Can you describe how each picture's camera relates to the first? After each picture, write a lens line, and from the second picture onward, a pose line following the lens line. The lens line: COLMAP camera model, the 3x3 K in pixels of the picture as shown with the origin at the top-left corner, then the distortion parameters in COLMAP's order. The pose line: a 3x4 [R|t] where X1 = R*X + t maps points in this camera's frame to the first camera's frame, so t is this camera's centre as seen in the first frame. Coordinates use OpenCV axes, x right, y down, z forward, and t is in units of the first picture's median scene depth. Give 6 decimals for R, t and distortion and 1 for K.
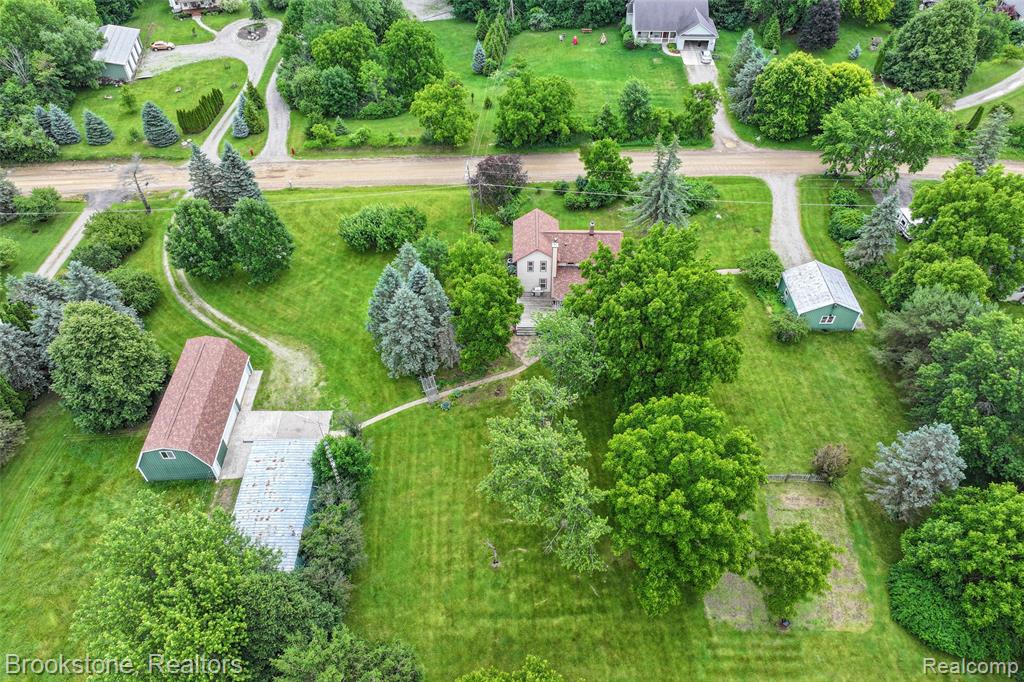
lens RADIAL K [[722.6, 0, 513.3], [0, 722.6, 338.7], [0, 0, 1]] dist [0.006712, 0.006615]
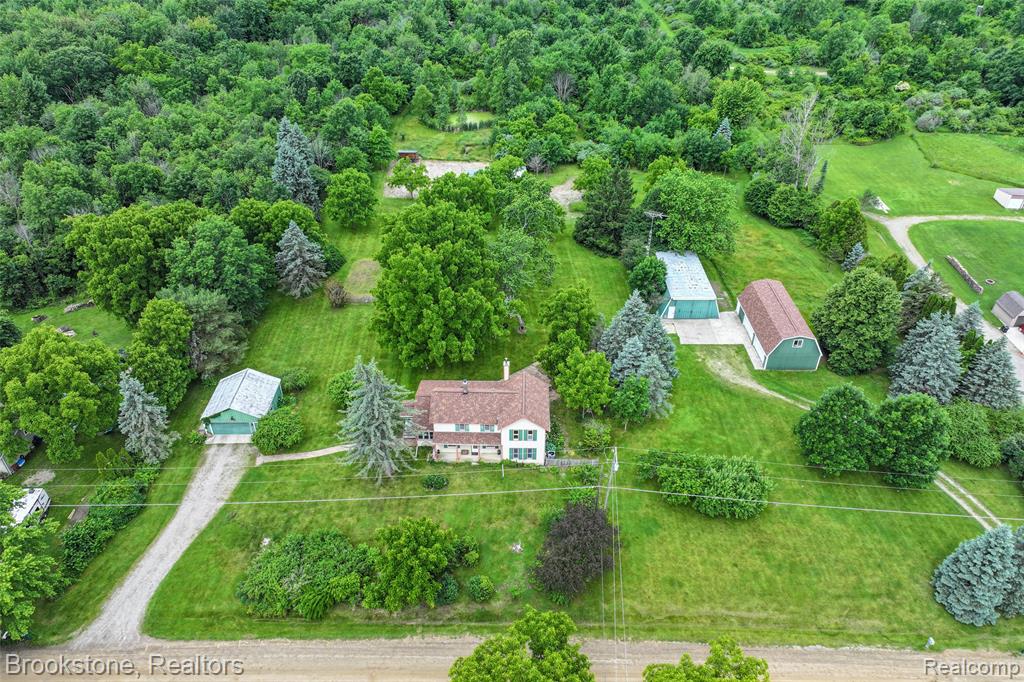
lens RADIAL K [[722.6, 0, 513.3], [0, 722.6, 338.7], [0, 0, 1]] dist [0.006712, 0.006615]
pose [[-0.999981, 0.000069, 0.006171, 0.030929], [0.006104, 0.159312, 0.987209, -0.790106], [-0.000915, 0.987228, -0.159309, 0.789227]]
